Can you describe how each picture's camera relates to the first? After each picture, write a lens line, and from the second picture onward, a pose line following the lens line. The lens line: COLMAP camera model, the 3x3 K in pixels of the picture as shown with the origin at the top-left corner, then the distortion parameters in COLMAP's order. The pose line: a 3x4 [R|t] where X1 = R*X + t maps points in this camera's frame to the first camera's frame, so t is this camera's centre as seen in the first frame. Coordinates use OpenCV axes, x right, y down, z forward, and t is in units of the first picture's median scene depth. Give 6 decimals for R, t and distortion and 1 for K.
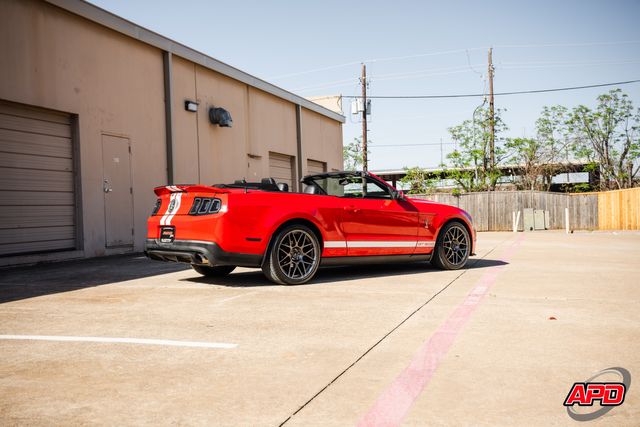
lens RADIAL K [[710.9, 0, 332.5], [0, 710.9, 214.1], [0, 0, 1]] dist [-0.022130, 0.000000]
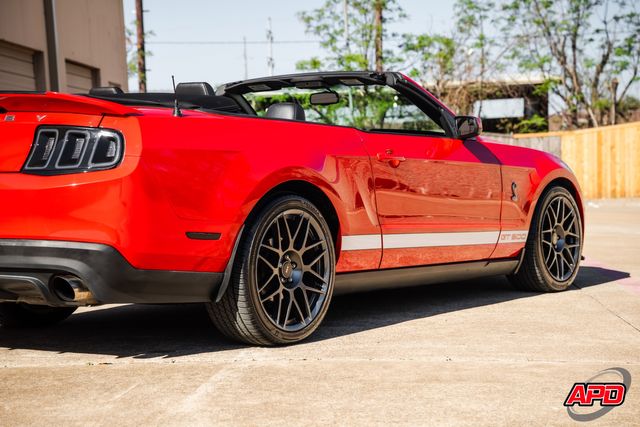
lens RADIAL K [[1242.0, 0, 351.9], [0, 1242.0, 252.1], [0, 0, 1]] dist [0.392653, 0.000000]
pose [[0.970816, -0.019217, 0.239056, -0.120394], [0.004122, 0.997974, 0.063484, 0.000621], [-0.239792, -0.060645, 0.968928, 0.188973]]
